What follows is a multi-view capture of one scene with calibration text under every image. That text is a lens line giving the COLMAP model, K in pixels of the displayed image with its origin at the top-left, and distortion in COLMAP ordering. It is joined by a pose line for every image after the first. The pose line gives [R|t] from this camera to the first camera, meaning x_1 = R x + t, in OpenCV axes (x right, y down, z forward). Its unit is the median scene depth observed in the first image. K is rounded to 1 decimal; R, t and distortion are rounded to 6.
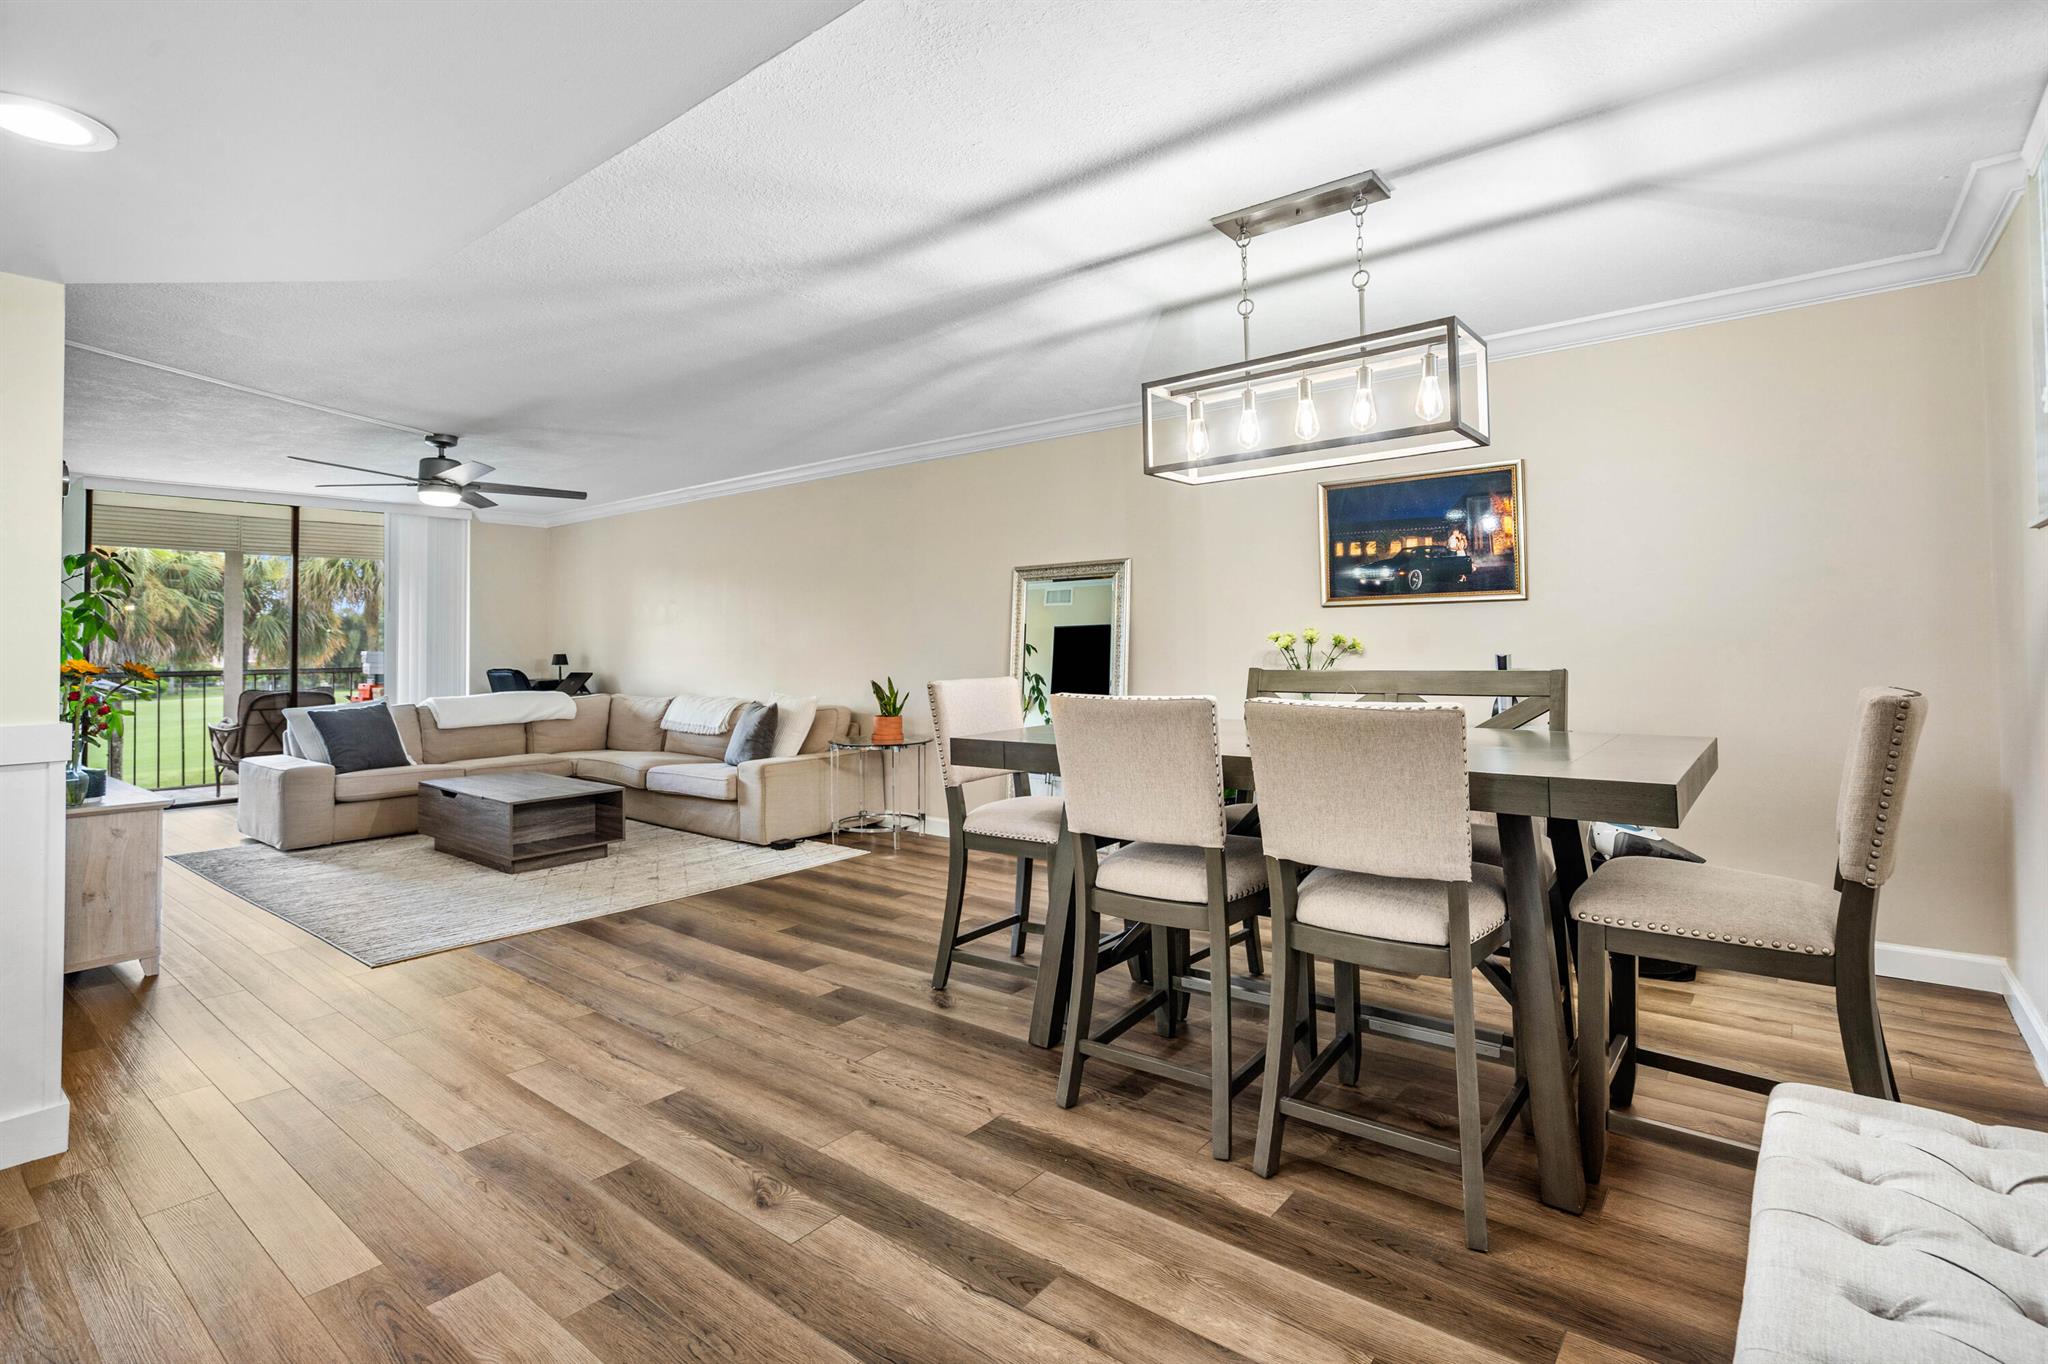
lens RADIAL K [[959.4, 0, 1050.9], [0, 959.4, 602.9], [0, 0, 1]] dist [-0.001072, 0.001106]
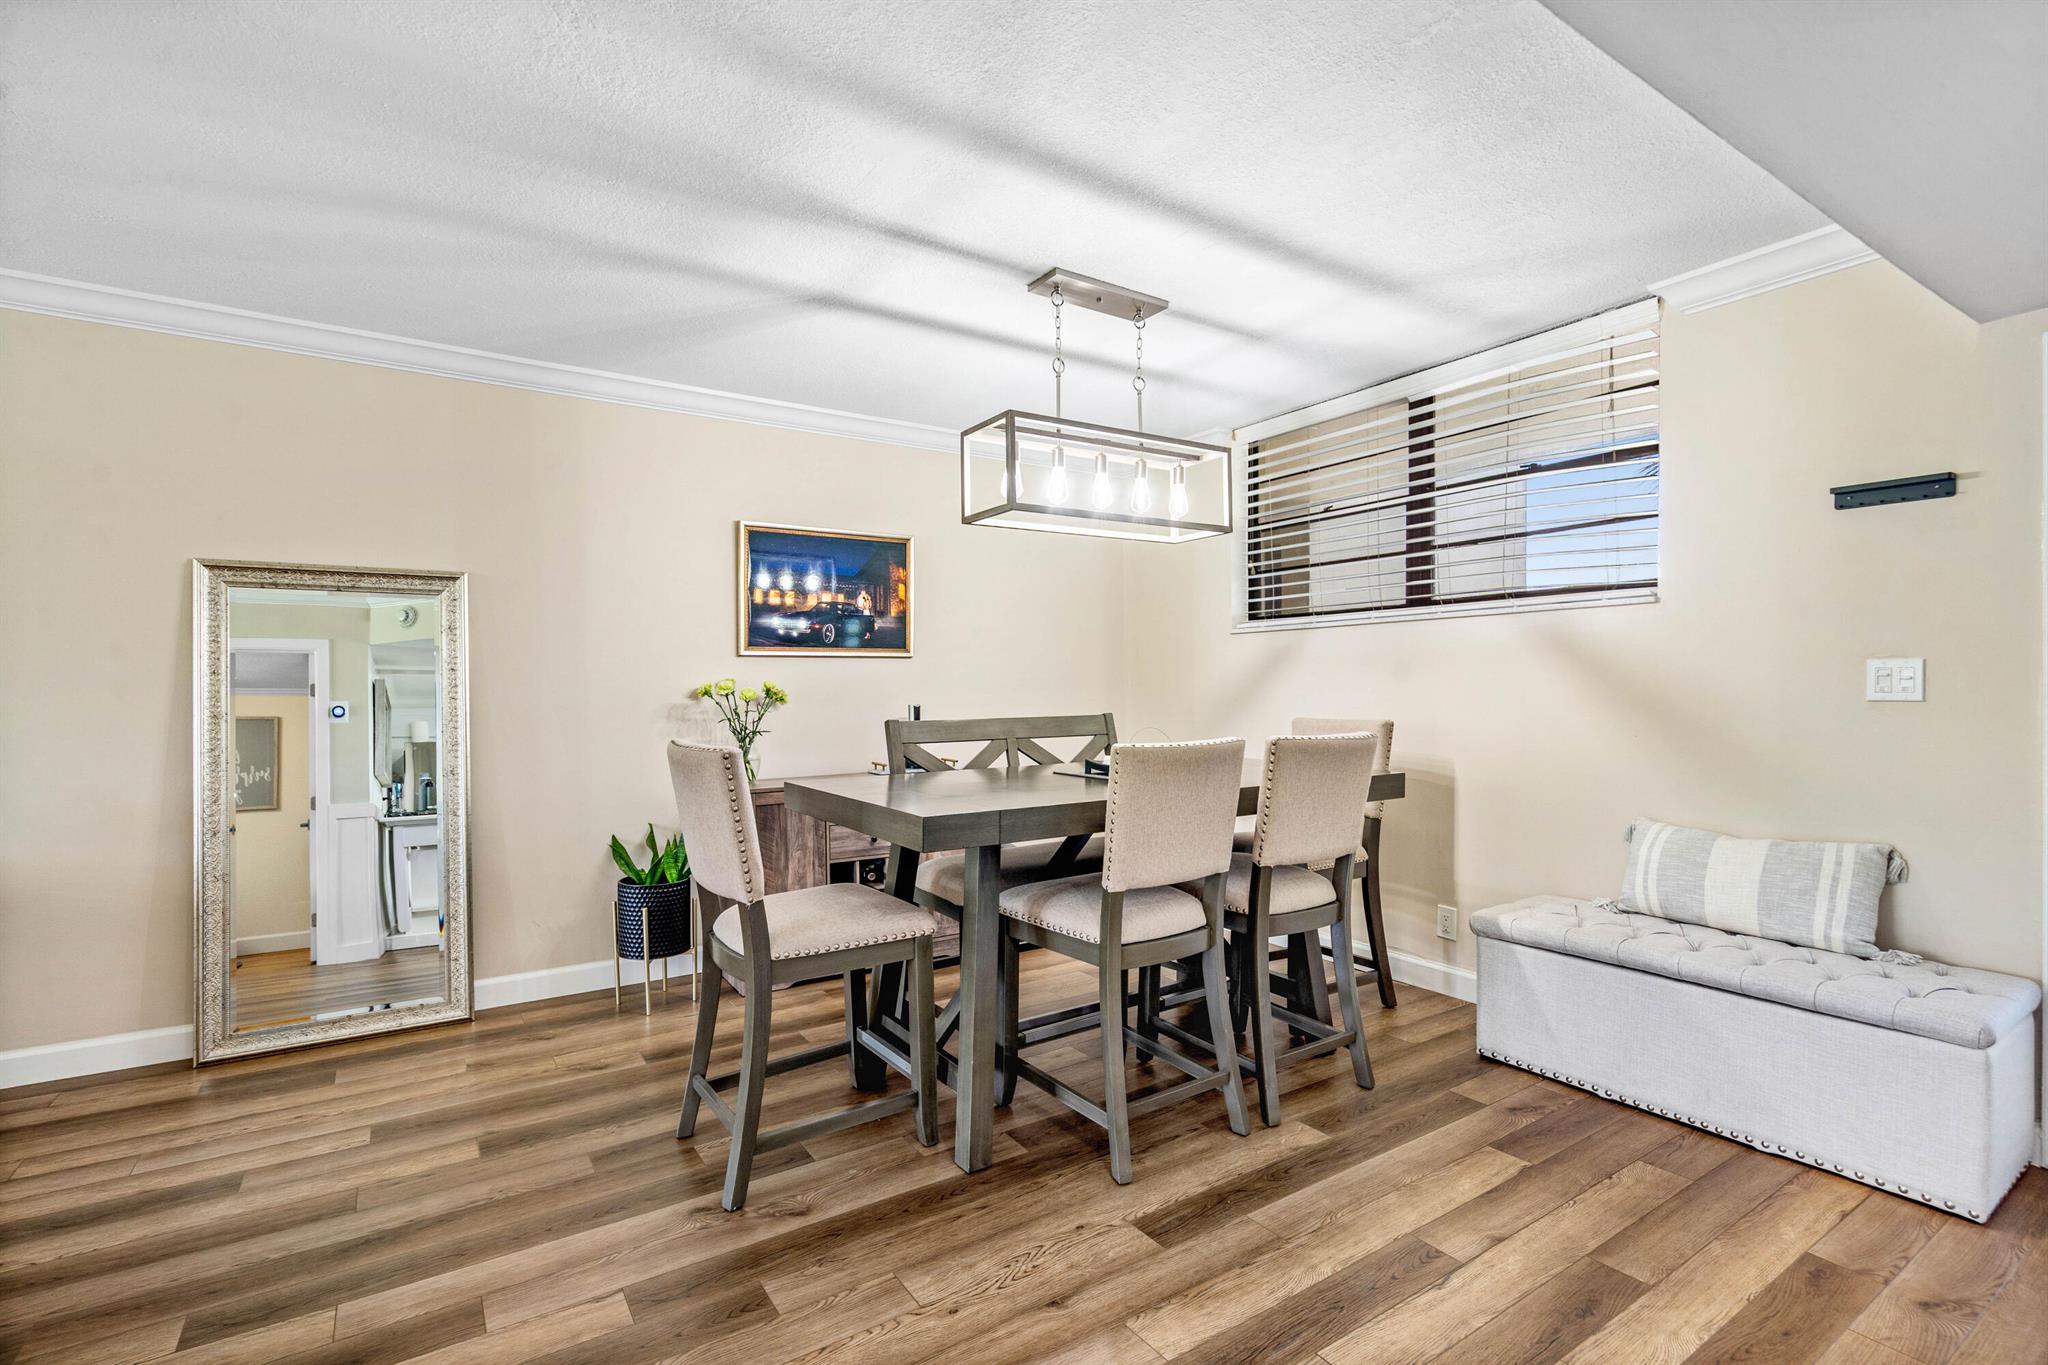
lens RADIAL K [[959.4, 0, 1025.0], [0, 959.4, 690.4], [0, 0, 1]] dist [-0.001072, 0.001106]
pose [[0.325262, 0.008023, 0.945590, -0.748411], [-0.037822, 0.999274, 0.004531, 0.034145], [-0.944867, -0.037238, 0.325329, 0.660248]]
